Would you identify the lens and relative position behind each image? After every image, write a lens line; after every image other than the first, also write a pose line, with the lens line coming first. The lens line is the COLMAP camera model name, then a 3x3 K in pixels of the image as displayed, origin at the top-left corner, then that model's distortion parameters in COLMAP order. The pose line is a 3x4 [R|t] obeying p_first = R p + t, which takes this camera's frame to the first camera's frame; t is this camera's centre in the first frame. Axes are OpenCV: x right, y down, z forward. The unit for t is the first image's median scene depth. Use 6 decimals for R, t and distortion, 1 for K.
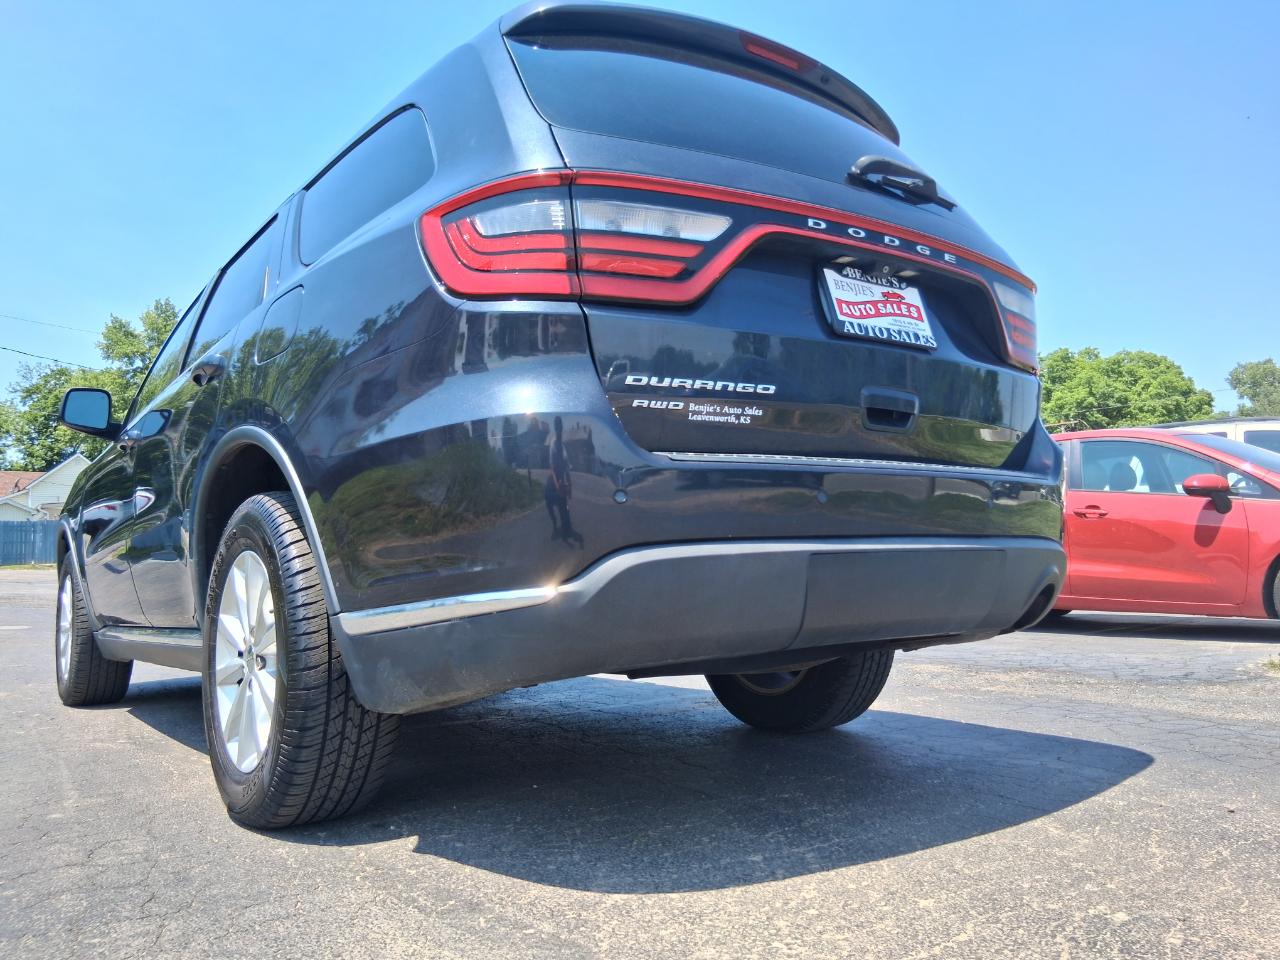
lens RADIAL K [[970.4, 0, 640.0], [0, 970.4, 480.0], [0, 0, 1]] dist [0.090792, -0.151474]
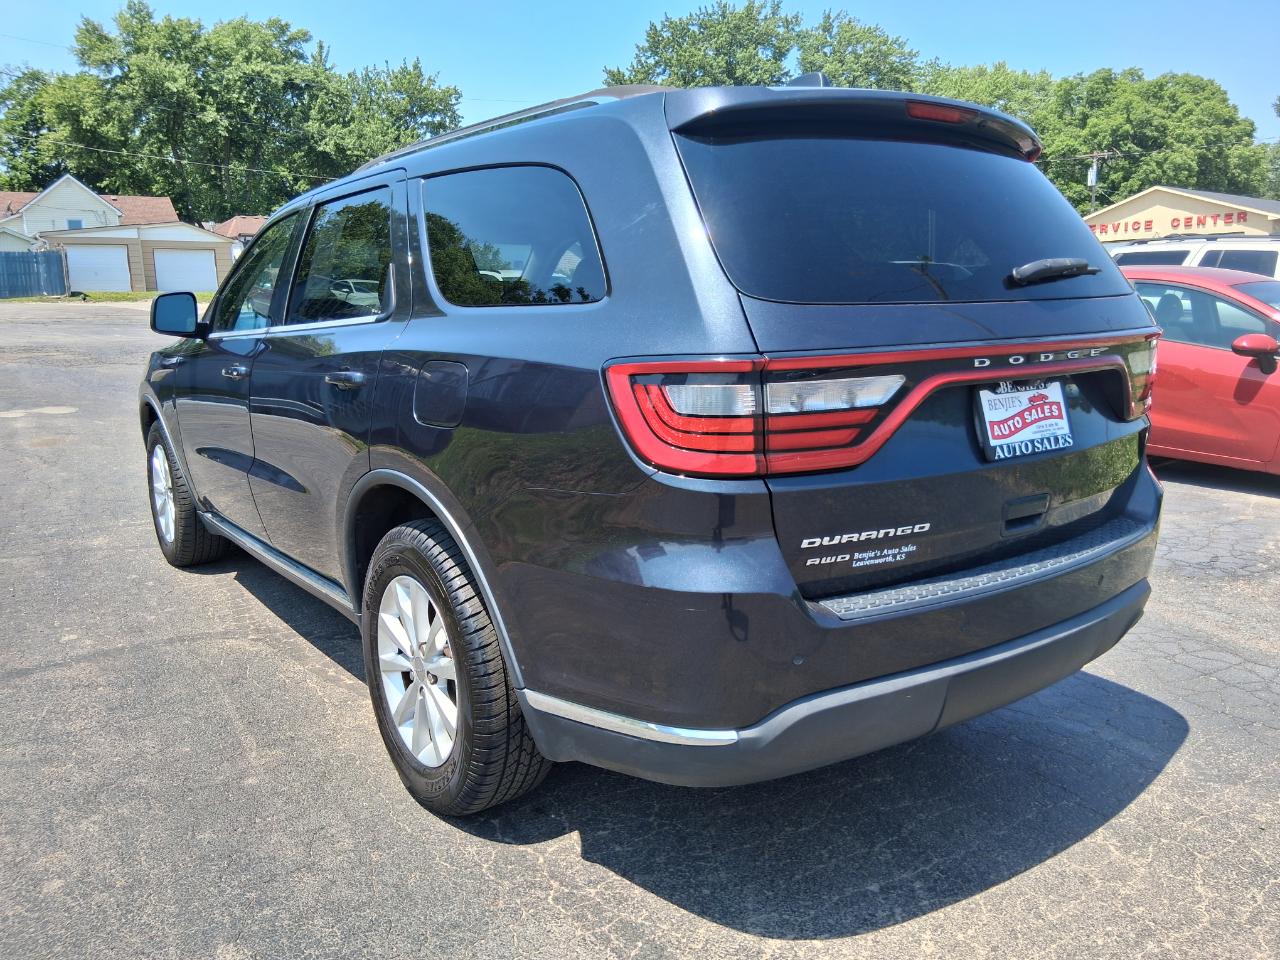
lens RADIAL K [[965.6, 0, 627.4], [0, 965.6, 484.0], [0, 0, 1]] dist [0.067328, -0.100594]
pose [[0.999776, 0.018119, -0.010949, -0.167210], [-0.014339, 0.960056, 0.279440, -0.392066], [0.015574, -0.279220, 0.960101, -0.024440]]
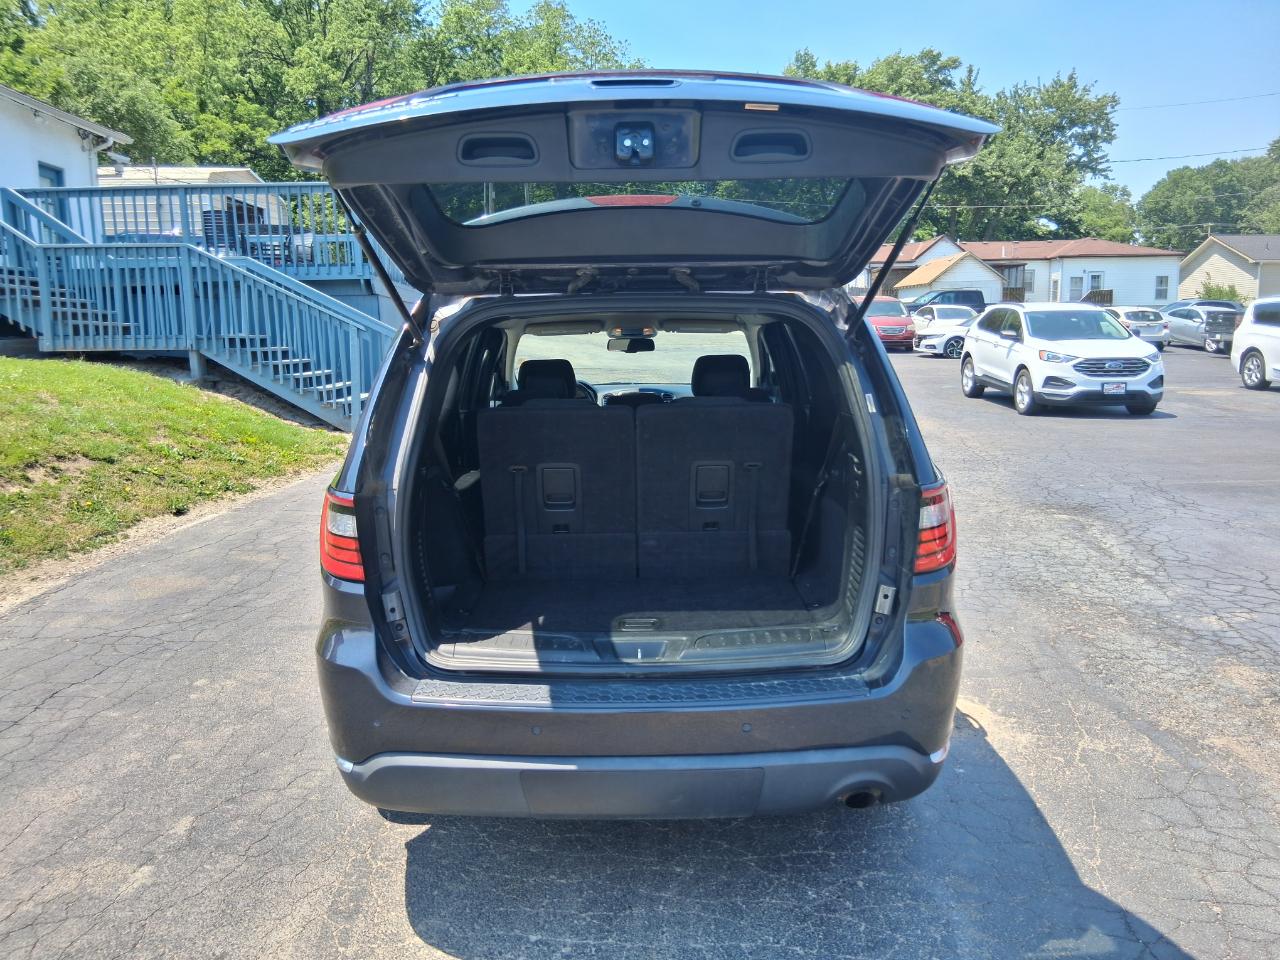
lens RADIAL K [[970.4, 0, 640.0], [0, 970.4, 480.0], [0, 0, 1]] dist [0.090792, -0.151474]
pose [[0.810889, 0.115757, -0.573636, 0.905490], [0.037516, 0.967941, 0.248358, -0.563830], [0.583996, -0.222912, 0.780551, 0.110608]]
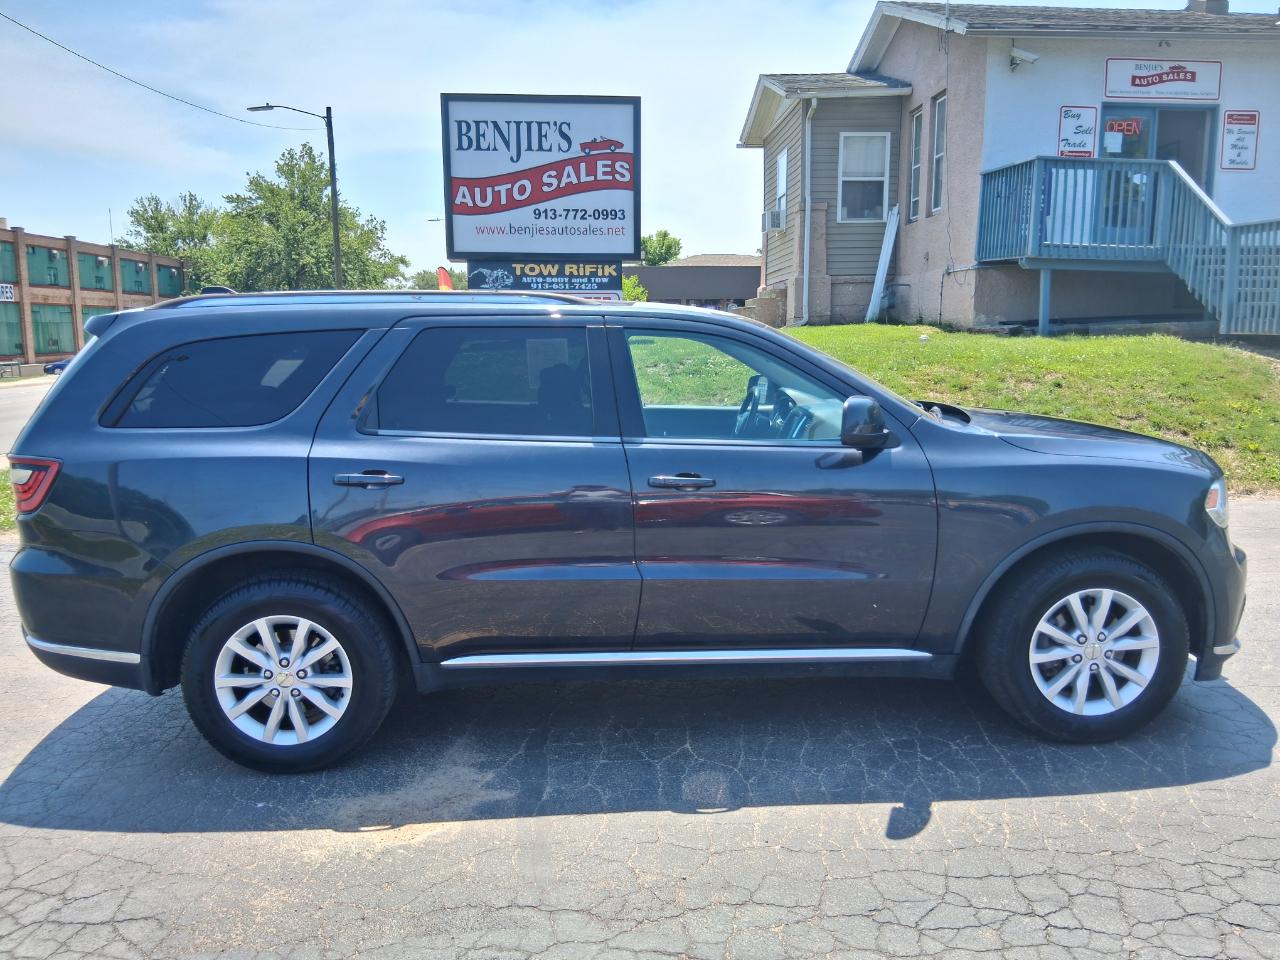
lens RADIAL K [[986.1, 0, 632.4], [0, 986.1, 477.4], [0, 0, 1]] dist [0.078554, -0.131971]
pose [[-0.560457, 0.170909, -0.810357, 1.378477], [0.115104, 0.985053, 0.128145, -0.301501], [0.820145, -0.021455, -0.571753, 3.329888]]
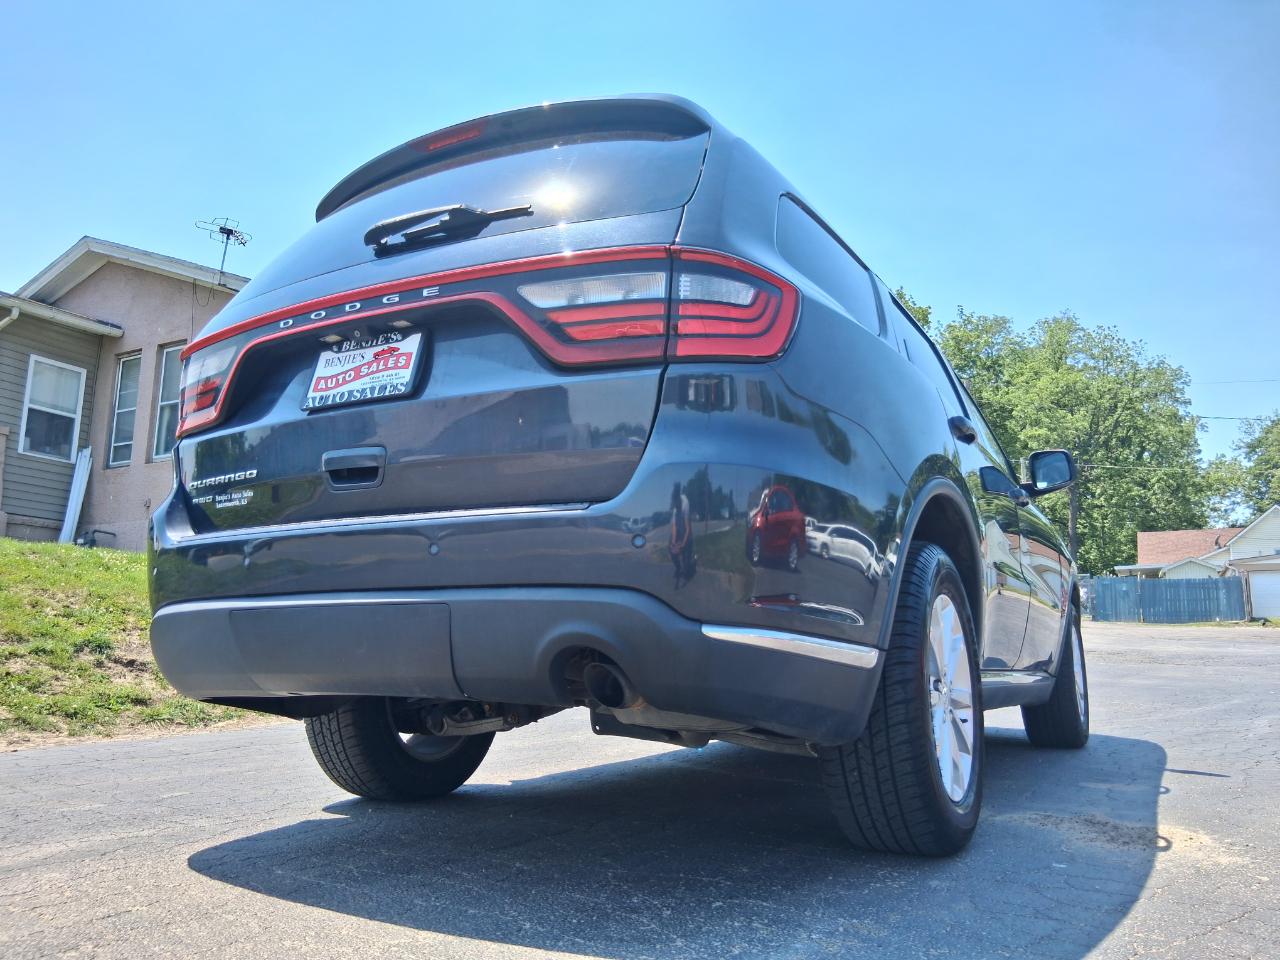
lens RADIAL K [[982.4, 0, 635.1], [0, 982.4, 470.6], [0, 0, 1]] dist [0.062351, -0.099821]
pose [[0.414834, -0.128504, -0.900777, 1.294510], [0.069244, 0.991565, -0.109567, 0.063826], [0.907259, -0.016921, 0.420233, 0.821110]]
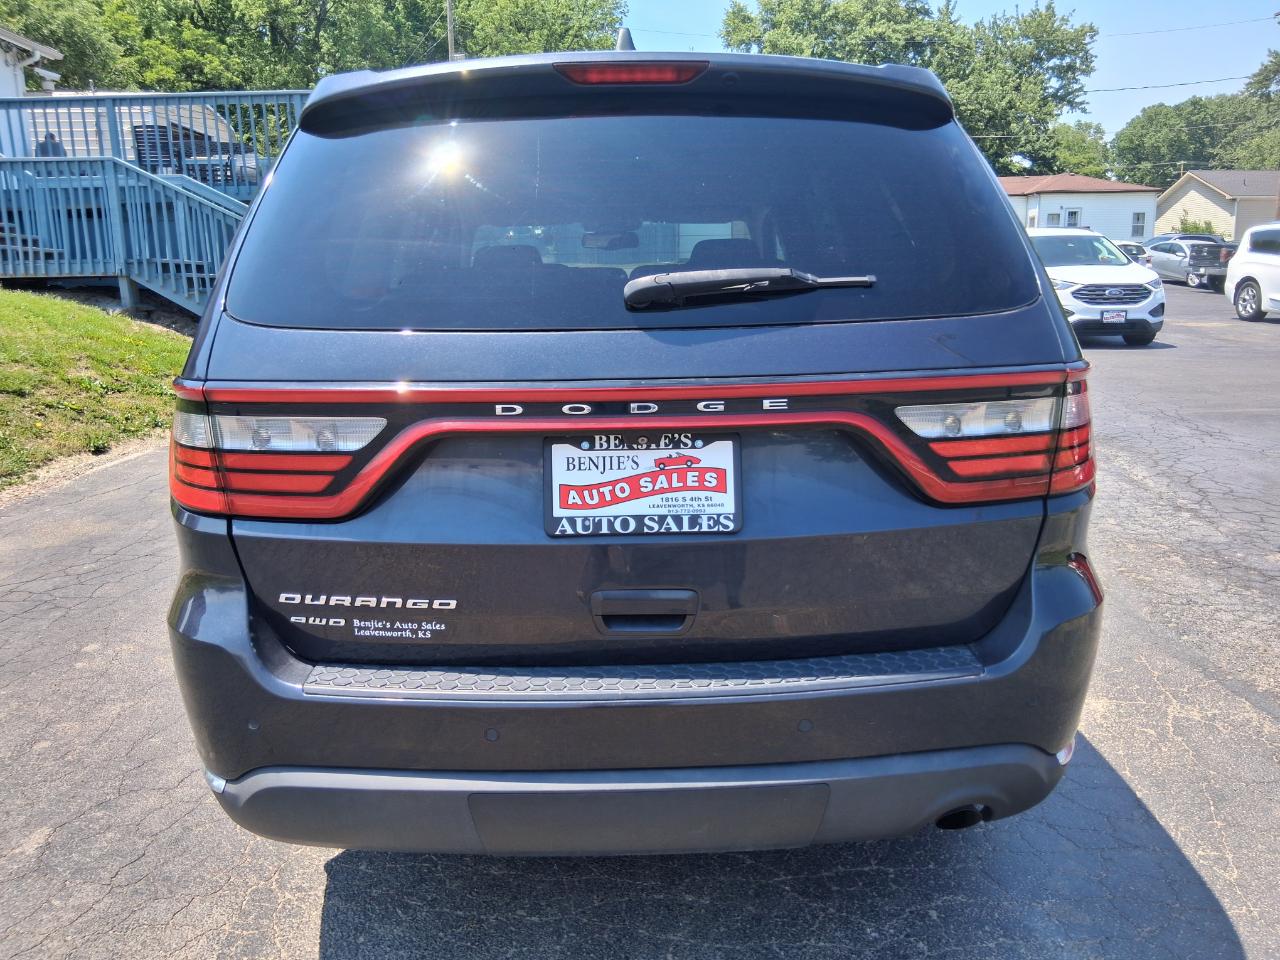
lens RADIAL K [[982.4, 0, 635.1], [0, 982.4, 470.6], [0, 0, 1]] dist [0.062351, -0.099821]
pose [[0.825526, 0.135204, -0.547930, 0.669472], [0.038855, 0.954960, 0.294180, -0.418006], [0.563025, -0.264143, 0.783091, 0.384760]]
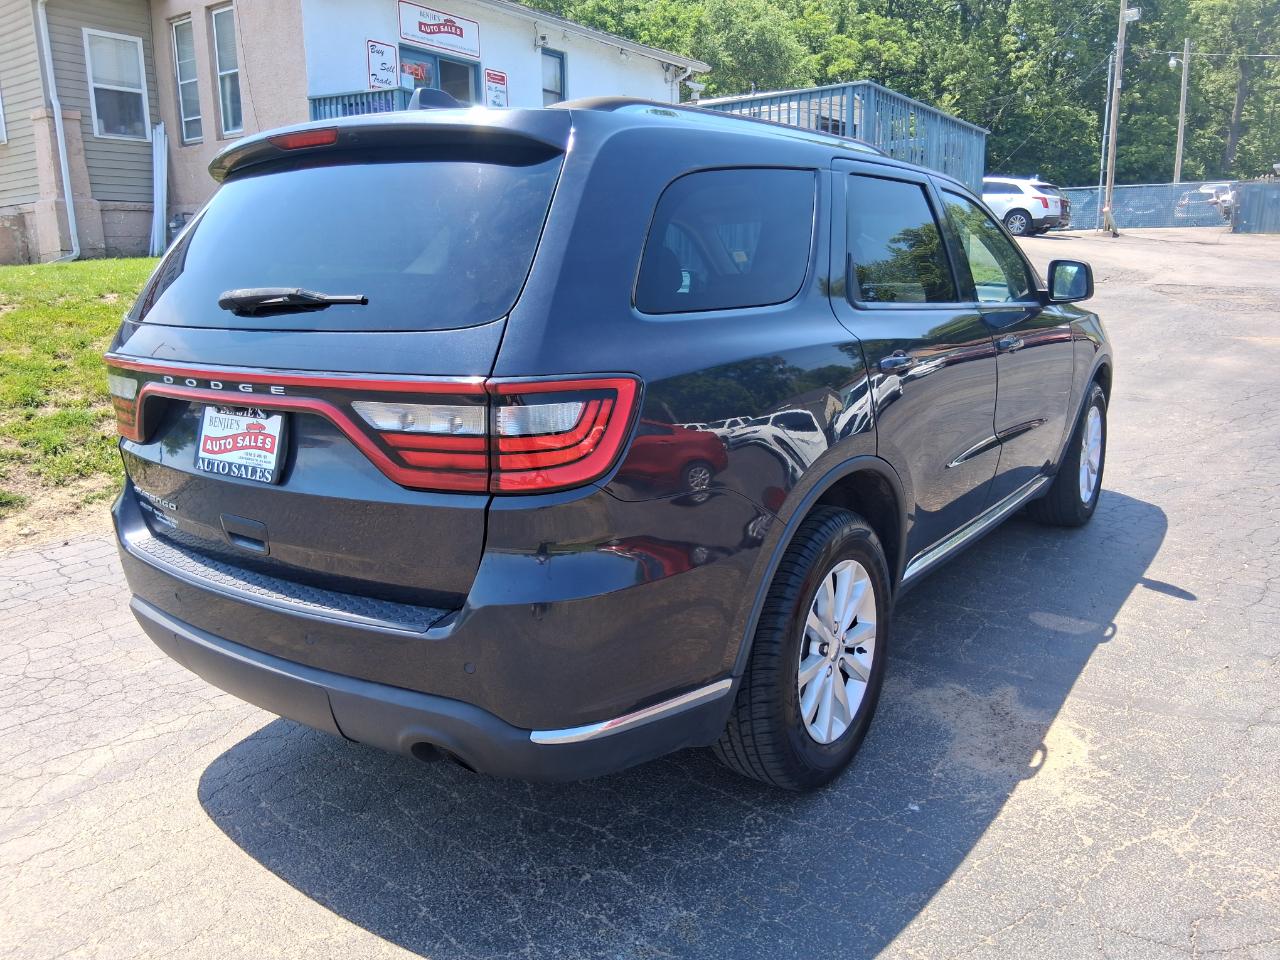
lens RADIAL K [[982.4, 0, 635.1], [0, 982.4, 470.6], [0, 0, 1]] dist [0.062351, -0.099821]
pose [[0.309573, 0.227021, -0.923377, 1.407113], [0.102114, 0.957528, 0.269652, -0.396720], [0.945377, -0.177767, 0.273243, 1.110696]]
